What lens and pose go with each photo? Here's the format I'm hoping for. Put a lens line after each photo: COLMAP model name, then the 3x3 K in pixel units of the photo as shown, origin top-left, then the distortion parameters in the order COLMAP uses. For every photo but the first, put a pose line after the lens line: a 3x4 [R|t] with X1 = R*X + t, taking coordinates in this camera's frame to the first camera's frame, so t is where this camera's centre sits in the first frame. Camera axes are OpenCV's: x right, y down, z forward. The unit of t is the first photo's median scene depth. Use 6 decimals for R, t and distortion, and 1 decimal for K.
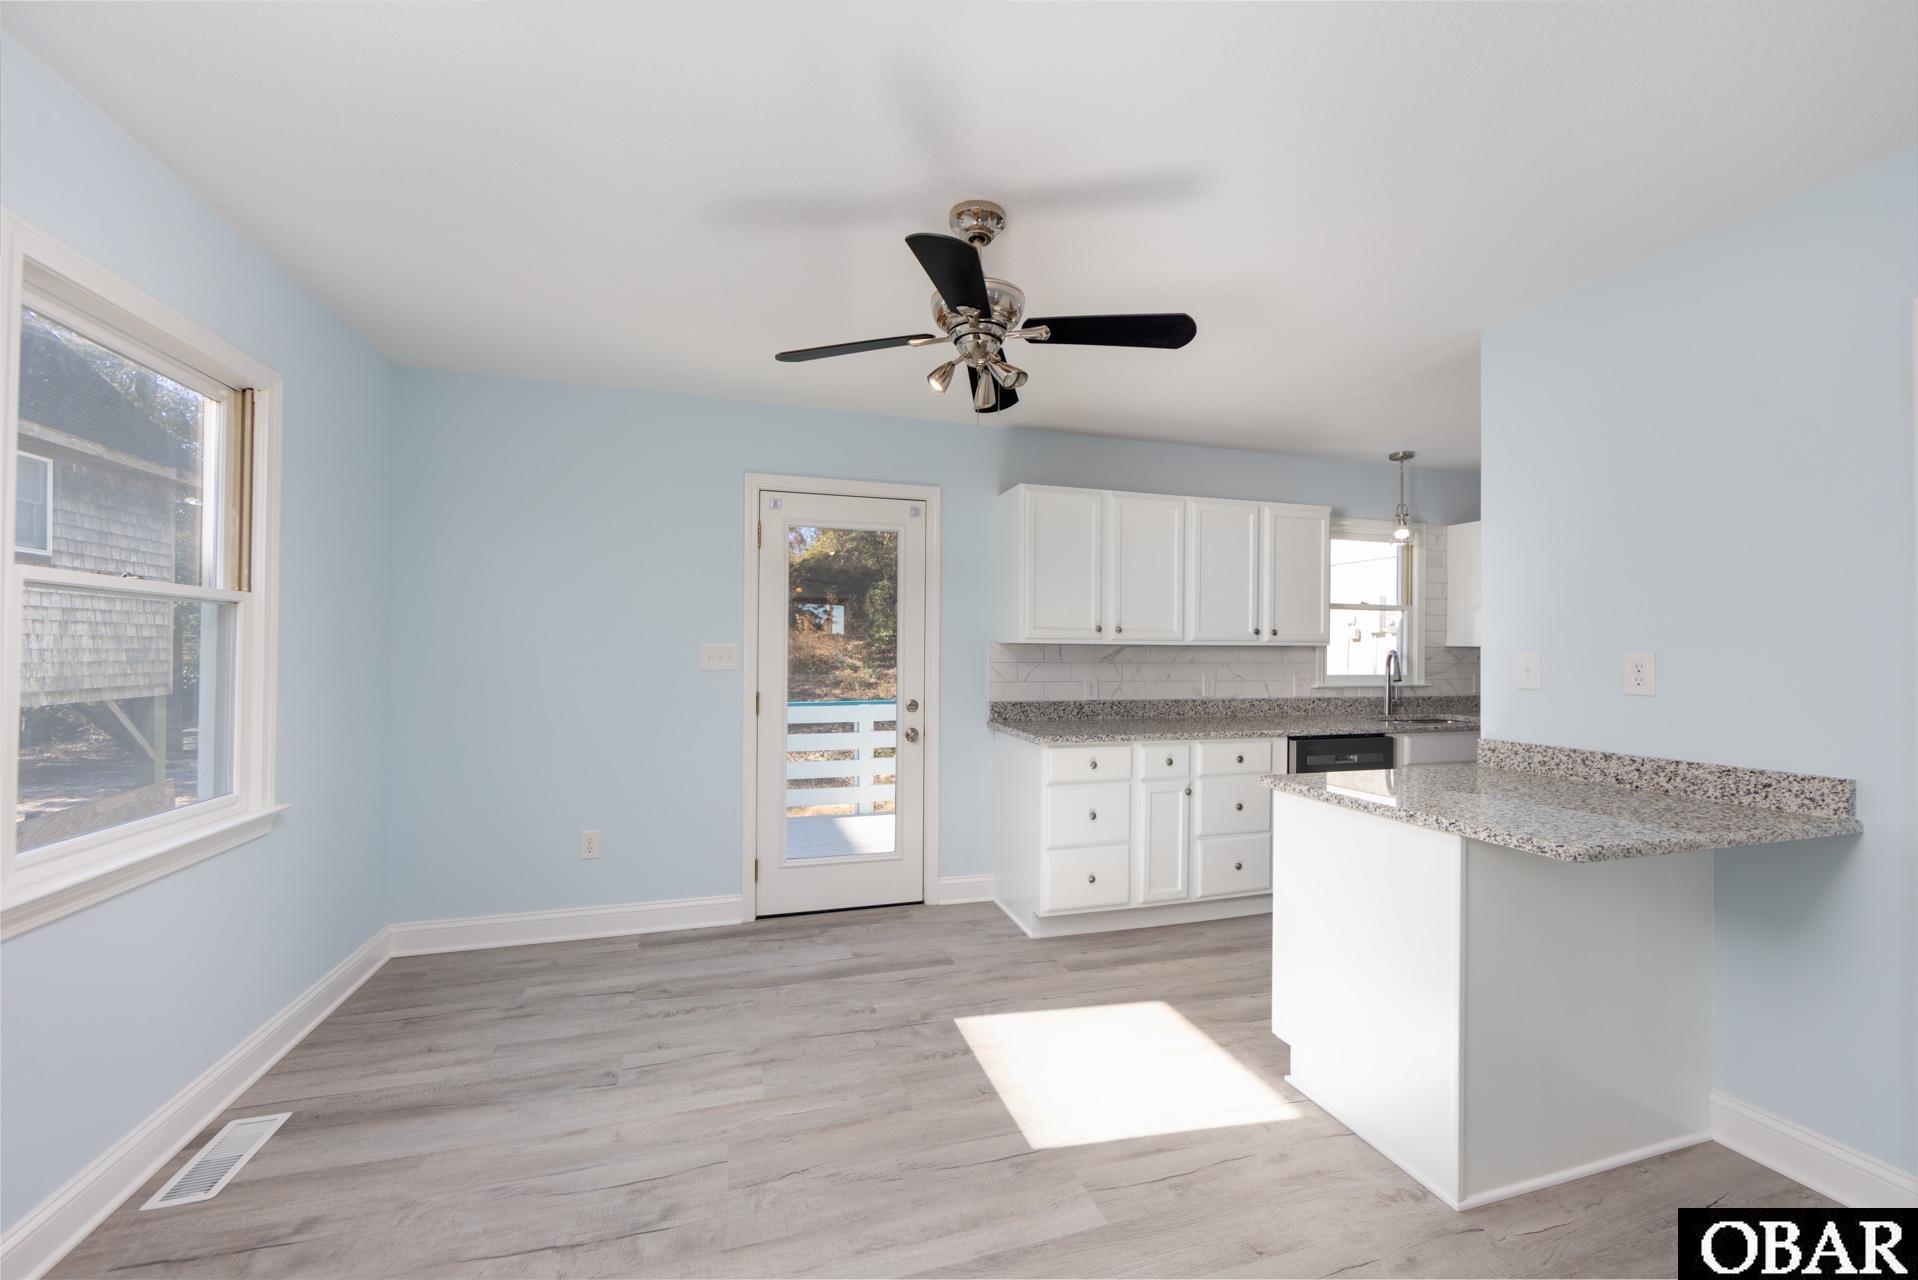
lens RADIAL K [[748.3, 0, 960.9], [0, 748.3, 647.6], [0, 0, 1]] dist [-0.003740, -0.000456]
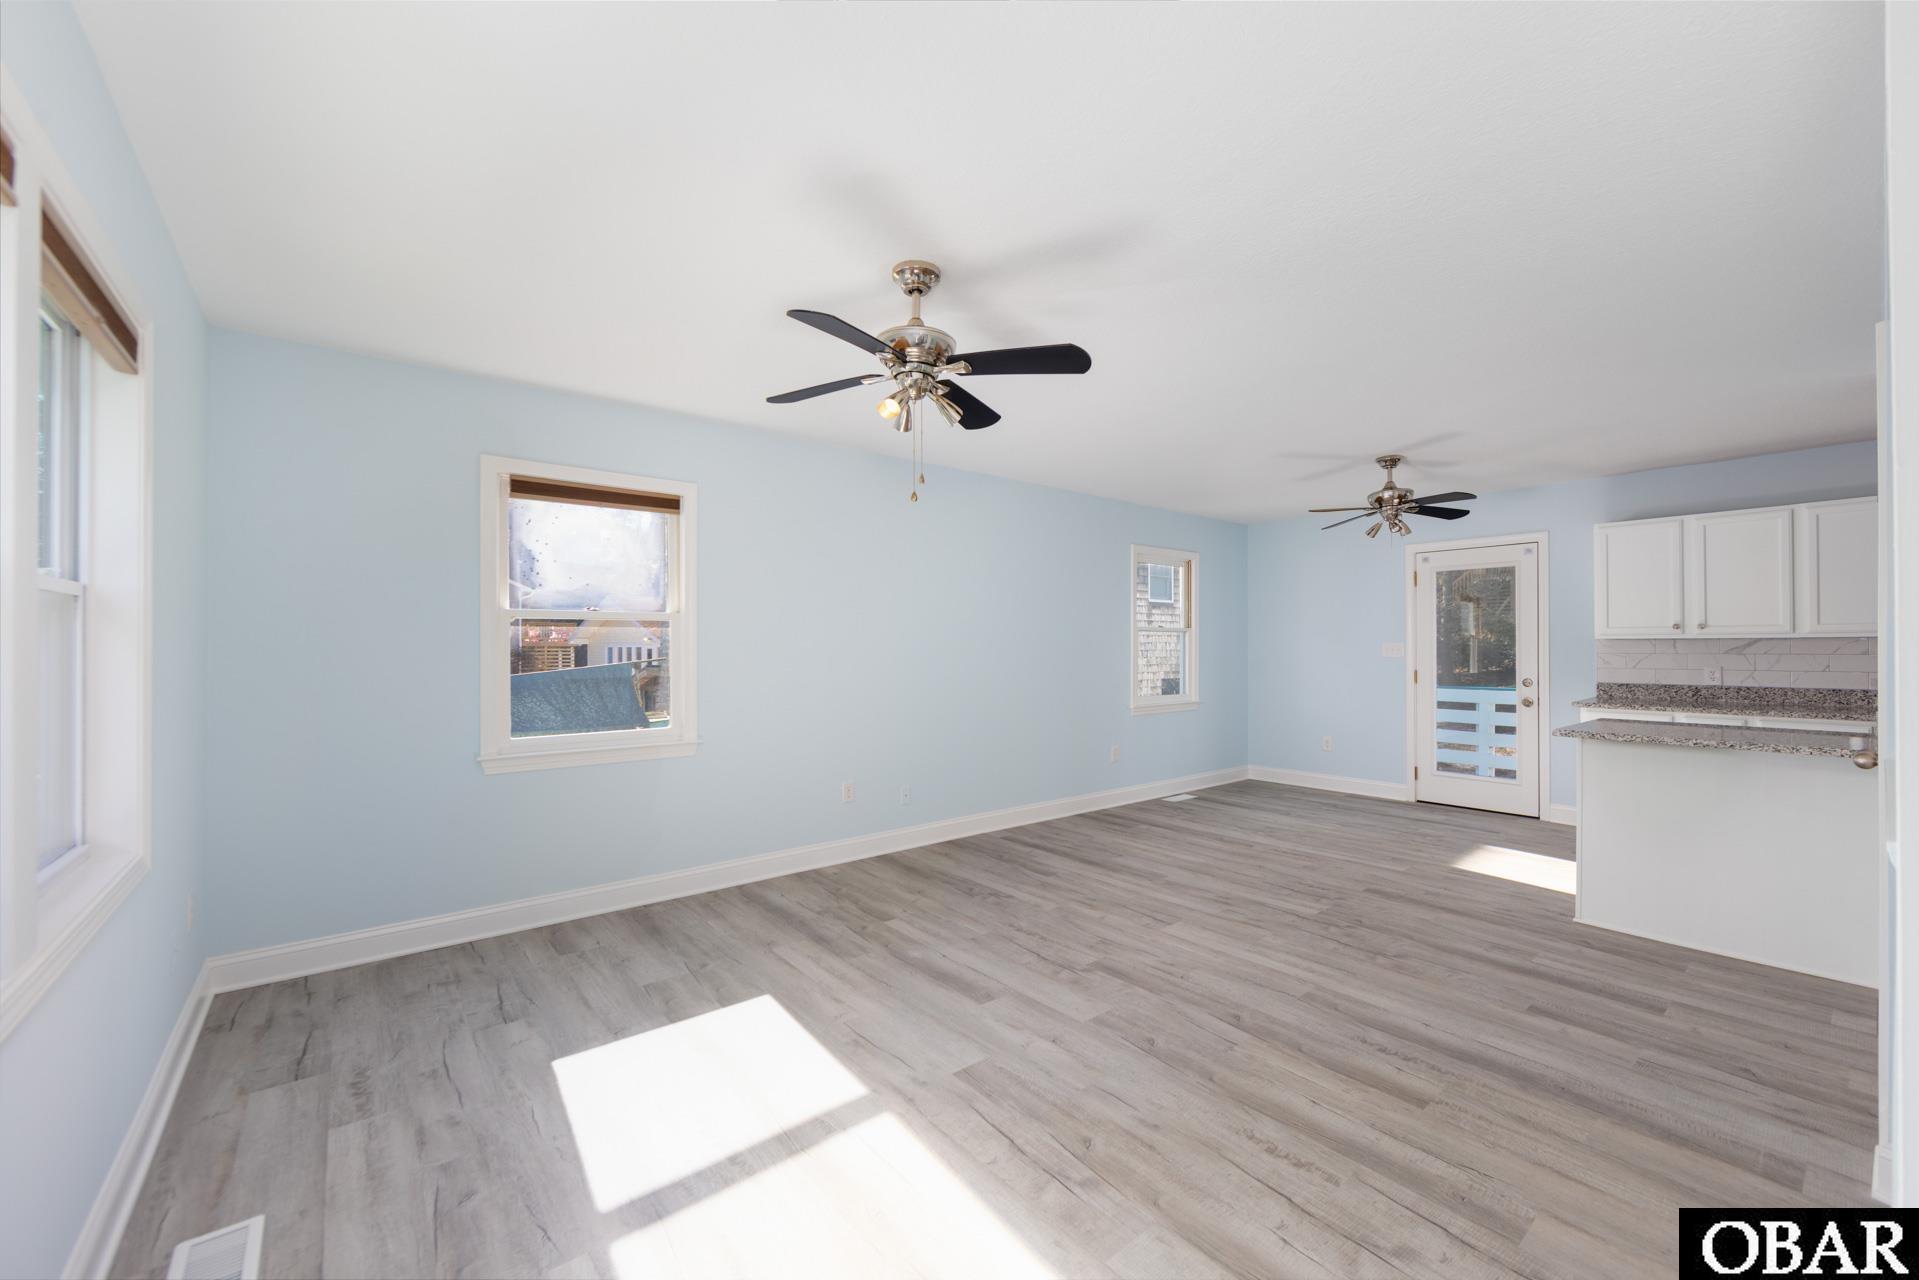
lens RADIAL K [[748.7, 0, 958.6], [0, 748.7, 644.7], [0, 0, 1]] dist [-0.003740, -0.000456]
pose [[0.373917, -0.012610, -0.927376, 0.950295], [0.007340, 0.999916, -0.010637, 0.011045], [0.927433, -0.002830, 0.373978, -0.636445]]
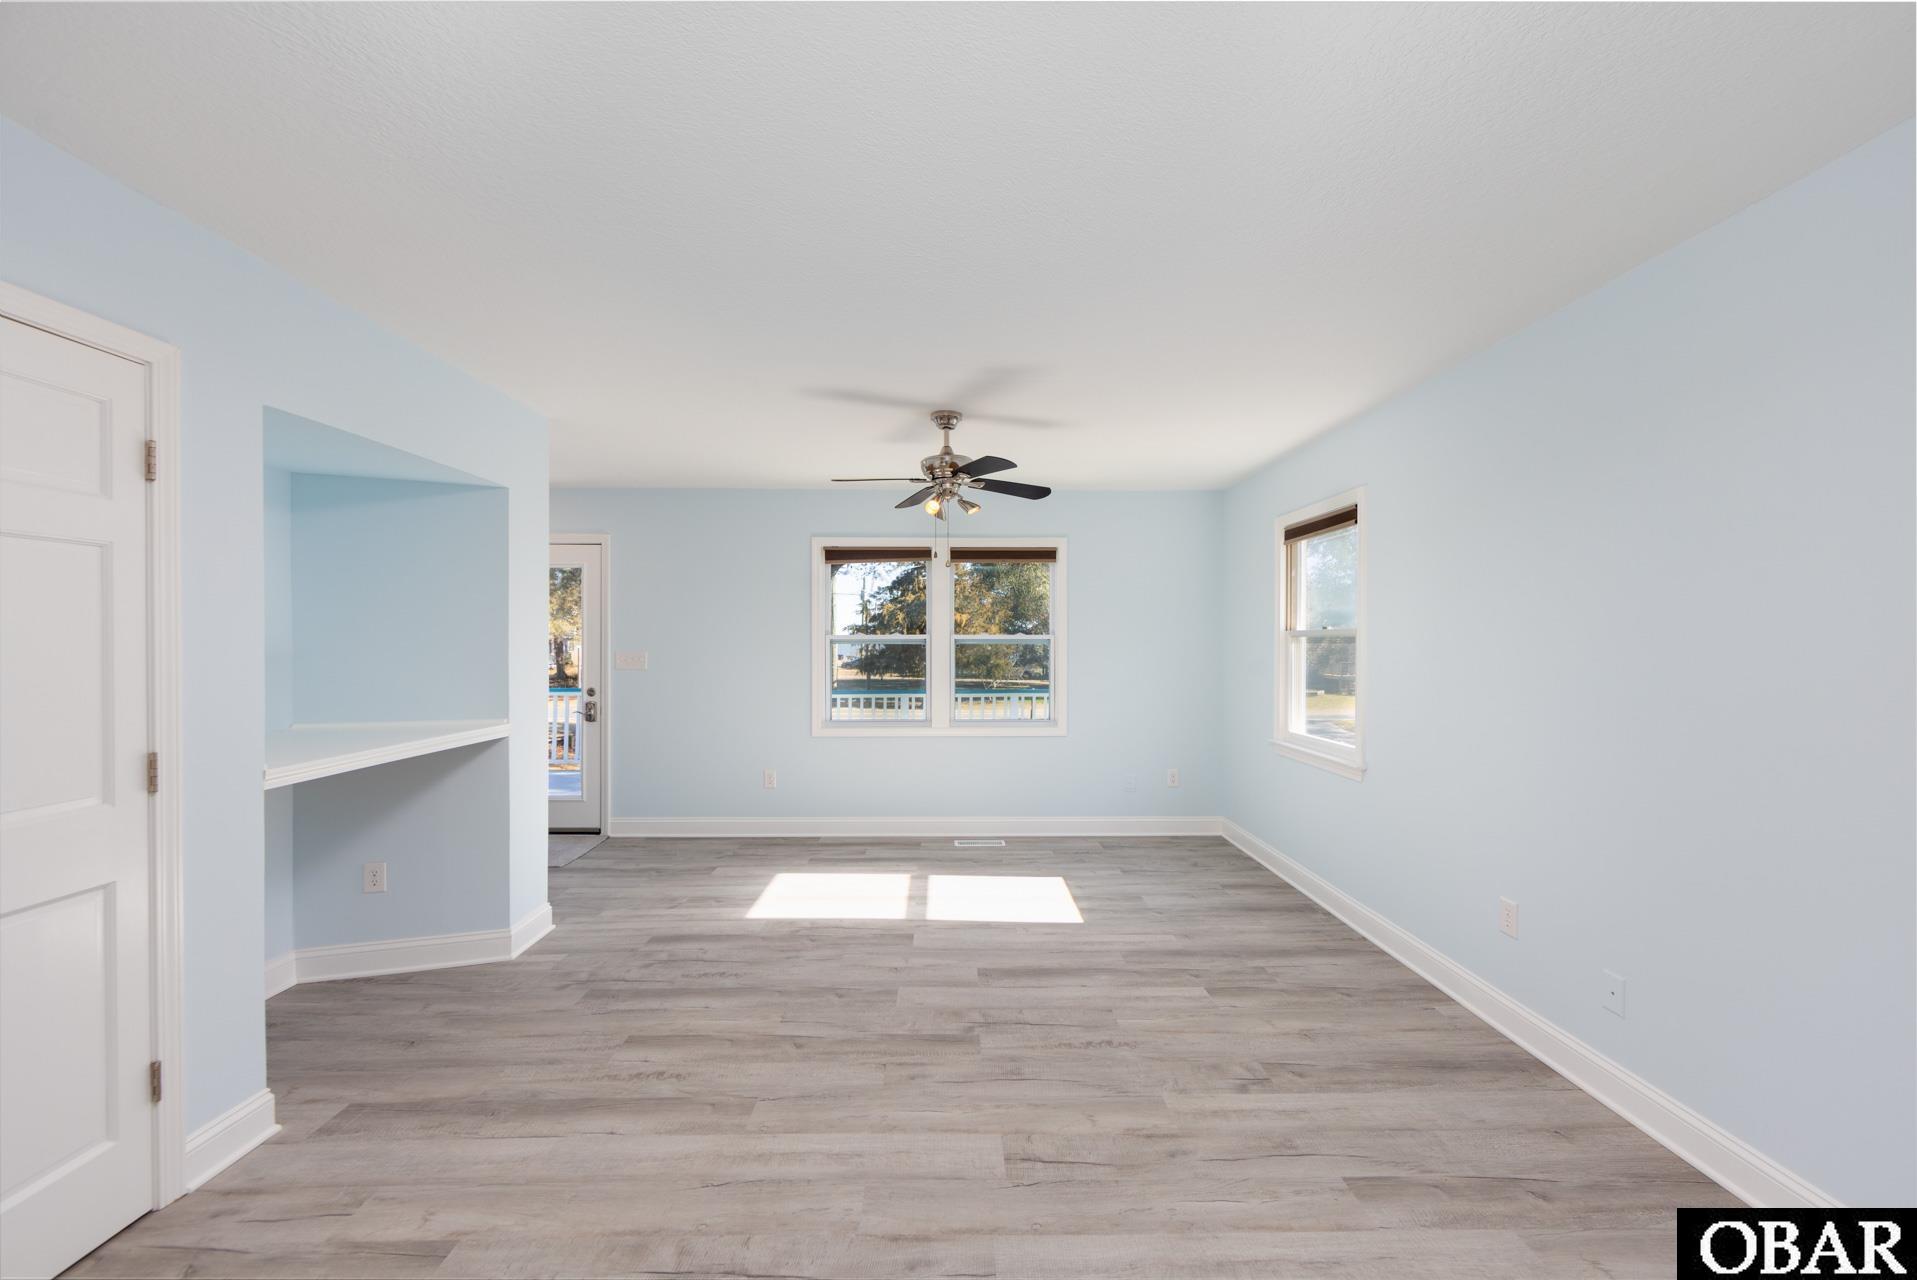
lens RADIAL K [[747.9, 0, 958.6], [0, 747.9, 647.1], [0, 0, 1]] dist [-0.003740, -0.000456]
pose [[-0.960623, -0.014373, 0.277483, 0.024797], [-0.012792, 0.999890, 0.007508, -0.024352], [-0.277561, 0.003663, -0.960701, 0.539670]]
